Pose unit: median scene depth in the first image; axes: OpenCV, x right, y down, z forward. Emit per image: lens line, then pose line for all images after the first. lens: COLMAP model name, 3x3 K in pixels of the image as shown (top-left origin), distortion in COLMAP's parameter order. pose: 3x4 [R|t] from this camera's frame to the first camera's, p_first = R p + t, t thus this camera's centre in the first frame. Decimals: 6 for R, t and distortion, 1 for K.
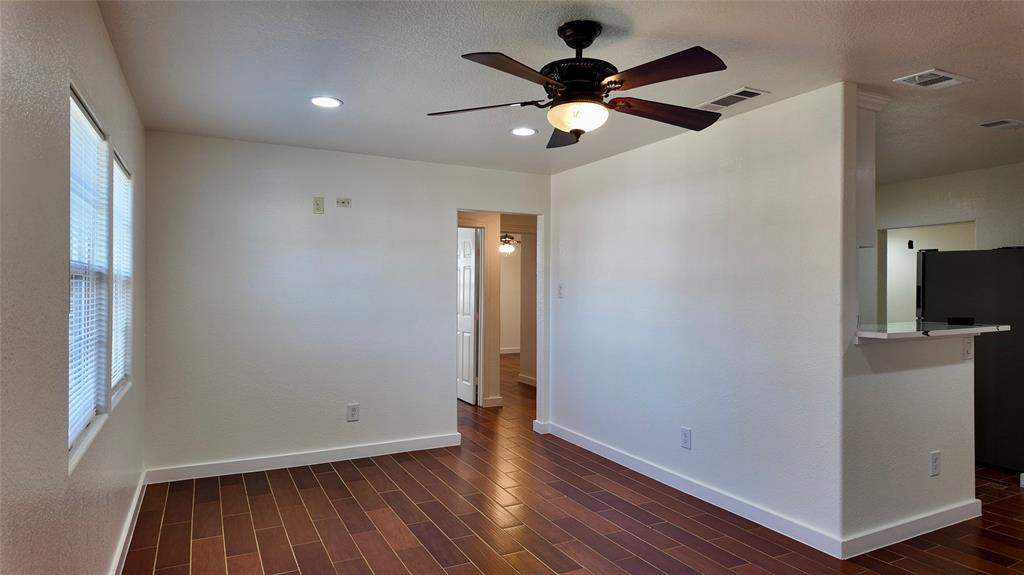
lens RADIAL K [[596.4, 0, 515.7], [0, 596.4, 291.0], [0, 0, 1]] dist [0.010770, -0.006969]
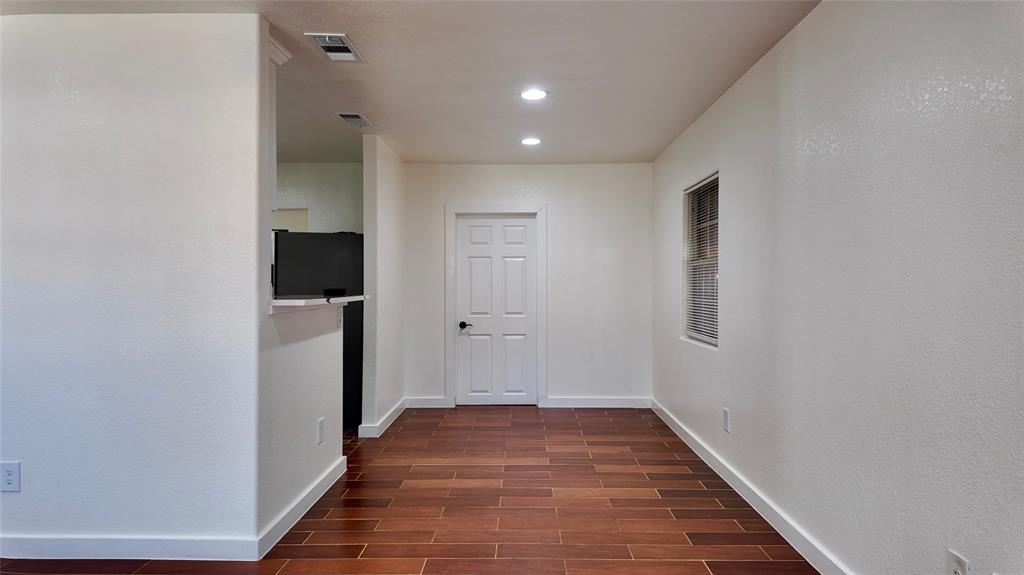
lens RADIAL K [[596.4, 0, 507.5], [0, 596.4, 291.6], [0, 0, 1]] dist [0.010770, -0.006969]
pose [[0.473393, -0.006279, 0.880829, -0.049776], [0.003554, 0.999980, 0.005218, 0.049028], [-0.880844, 0.000660, 0.473406, 0.249583]]
